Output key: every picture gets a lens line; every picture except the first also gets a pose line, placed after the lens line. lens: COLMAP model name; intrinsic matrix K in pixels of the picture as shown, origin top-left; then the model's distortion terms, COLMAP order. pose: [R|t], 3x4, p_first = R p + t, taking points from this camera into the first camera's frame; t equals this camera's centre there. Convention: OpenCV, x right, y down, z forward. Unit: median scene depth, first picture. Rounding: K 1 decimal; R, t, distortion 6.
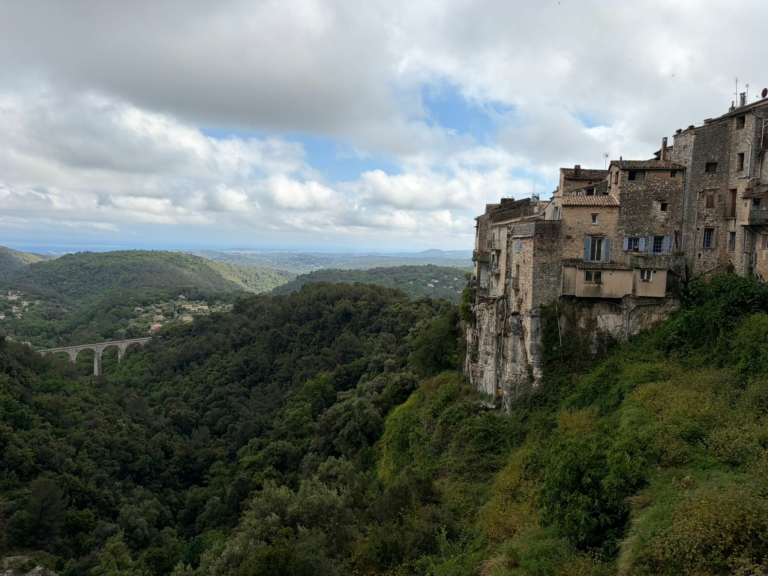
lens RADIAL K [[579.0, 0, 383.7], [0, 579.0, 290.5], [0, 0, 1]] dist [0.065081, -0.067486]
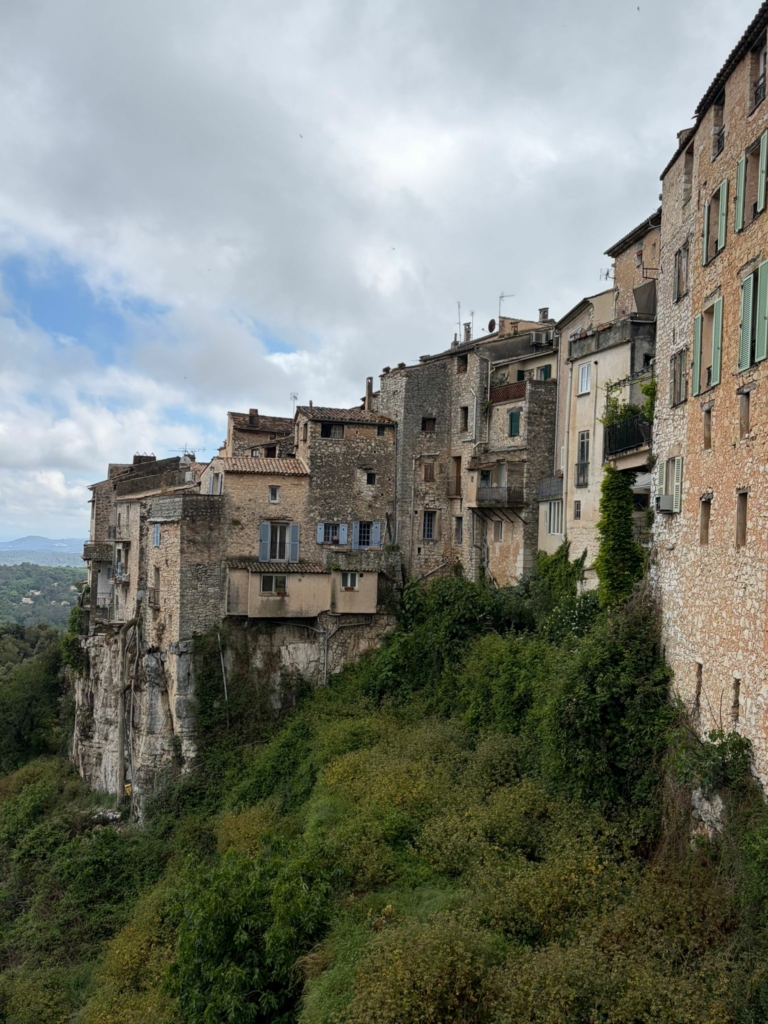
lens RADIAL K [[951.9, 0, 373.3], [0, 951.9, 511.3], [0, 0, 1]] dist [0.110432, -0.209642]
pose [[0.911622, 0.009047, 0.410929, 0.029543], [0.030862, 0.995429, -0.090381, -0.005906], [-0.409869, 0.095075, 0.907176, 0.009014]]
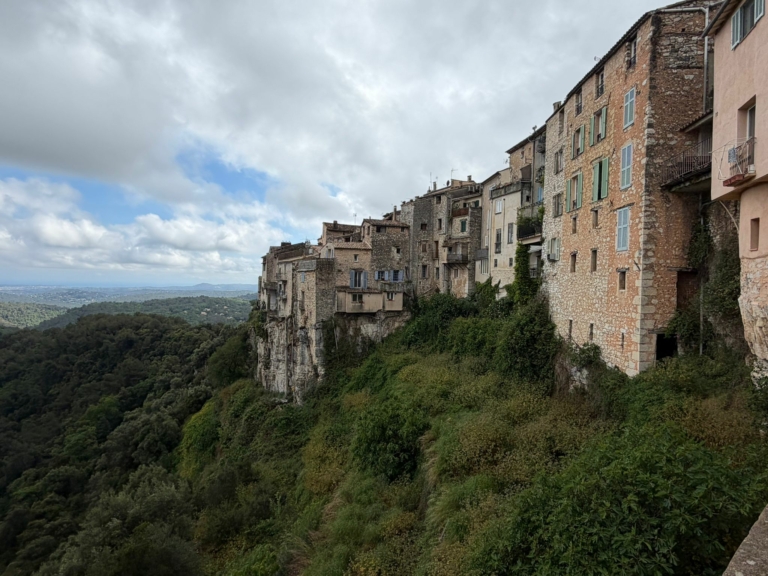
lens RADIAL K [[447.8, 0, 387.5], [0, 447.8, 285.7], [0, 0, 1]] dist [0.001387, 0.000030]
pose [[0.887951, -0.012027, 0.459782, -0.074224], [0.042053, 0.997594, -0.055120, 0.008722], [-0.458012, 0.068279, 0.886320, -0.005720]]
